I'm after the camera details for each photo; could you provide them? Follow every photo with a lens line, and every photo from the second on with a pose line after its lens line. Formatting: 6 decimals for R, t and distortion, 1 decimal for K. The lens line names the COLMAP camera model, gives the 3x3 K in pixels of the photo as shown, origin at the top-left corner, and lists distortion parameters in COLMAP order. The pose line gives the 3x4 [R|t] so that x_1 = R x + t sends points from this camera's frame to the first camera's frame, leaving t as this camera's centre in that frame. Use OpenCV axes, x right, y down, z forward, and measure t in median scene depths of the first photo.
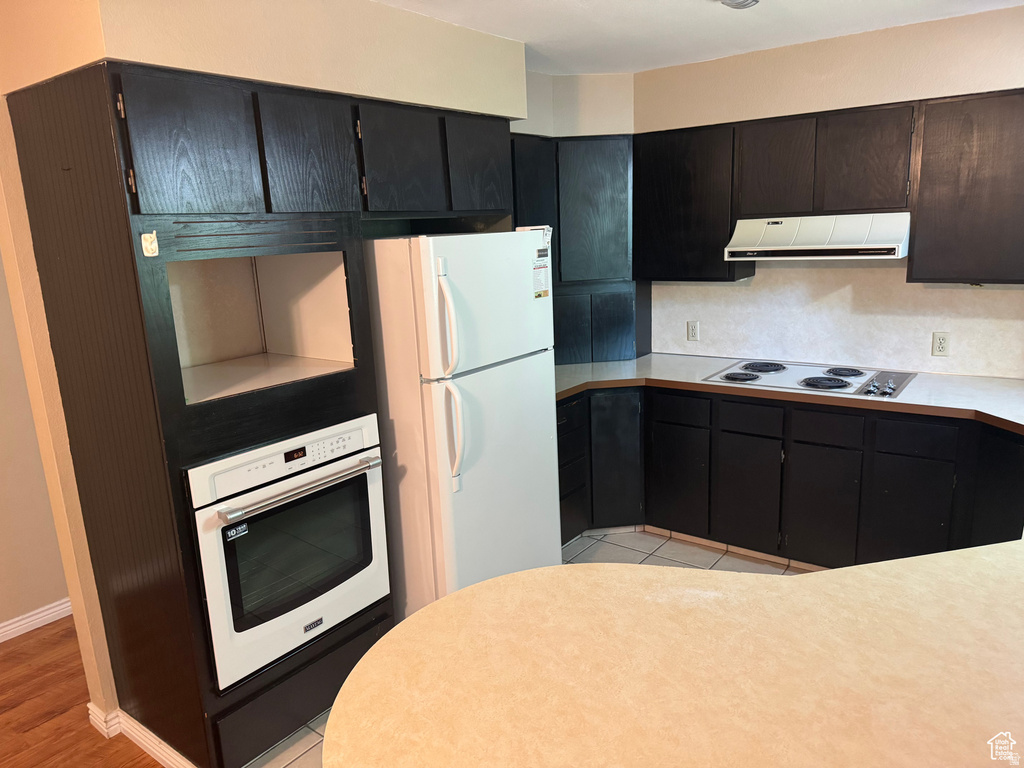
lens RADIAL K [[714.0, 0, 512.0], [0, 714.0, 384.0], [0, 0, 1]] dist [0.004015, 0.007015]
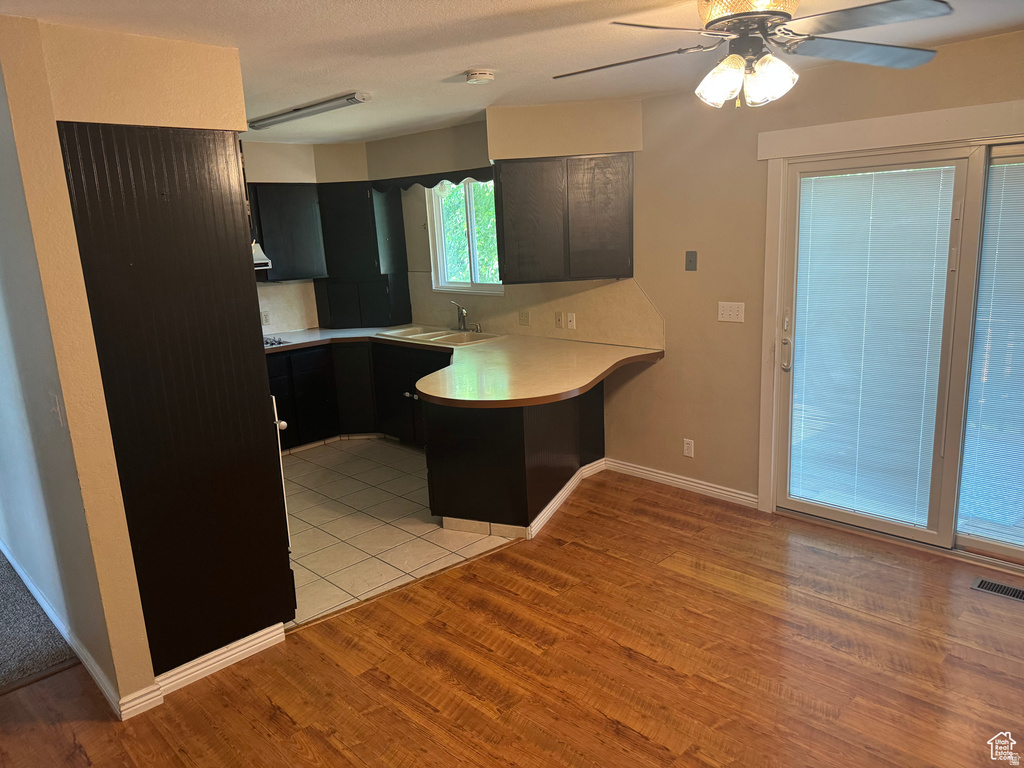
lens RADIAL K [[726.1, 0, 526.1], [0, 726.1, 384.2], [0, 0, 1]] dist [-0.005682, -0.006659]
pose [[0.124459, -0.179730, 0.975811, -1.091401], [0.253134, 0.956666, 0.143918, 0.004972], [-0.959392, 0.229100, 0.164561, 0.124593]]
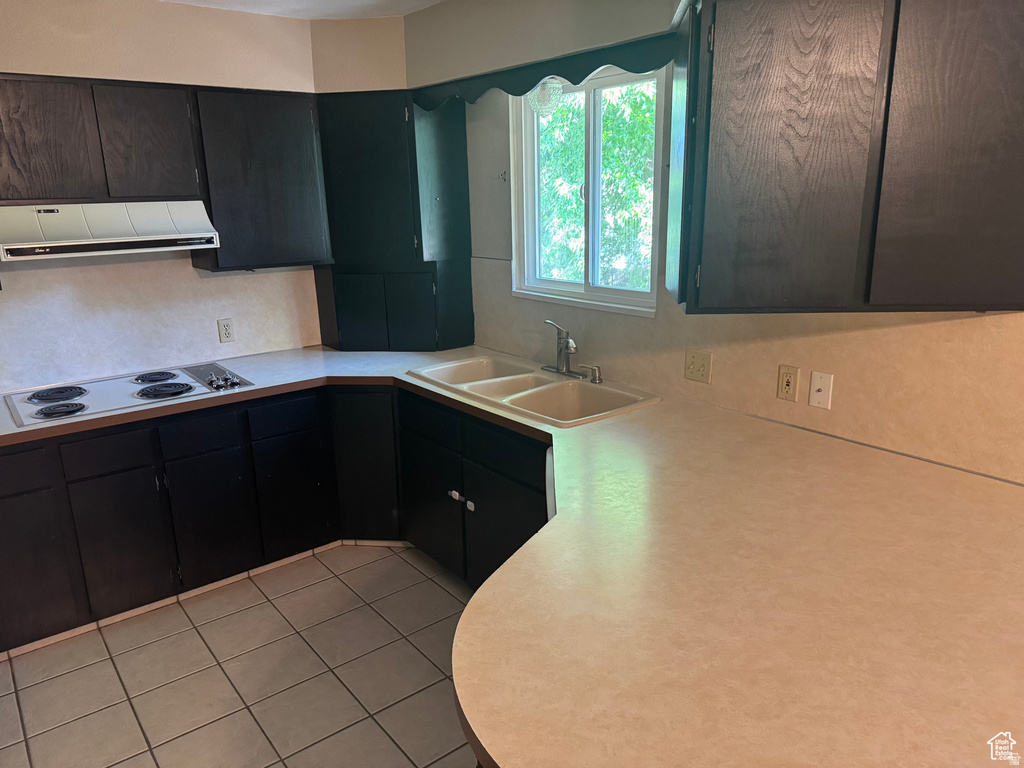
lens RADIAL K [[728.7, 0, 484.6], [0, 728.7, 385.5], [0, 0, 1]] dist [0.025850, -0.004790]
pose [[0.277749, -0.211984, 0.936973, -0.303942], [0.222743, 0.962980, 0.151840, -0.056358], [-0.934474, 0.166531, 0.314684, 0.329497]]
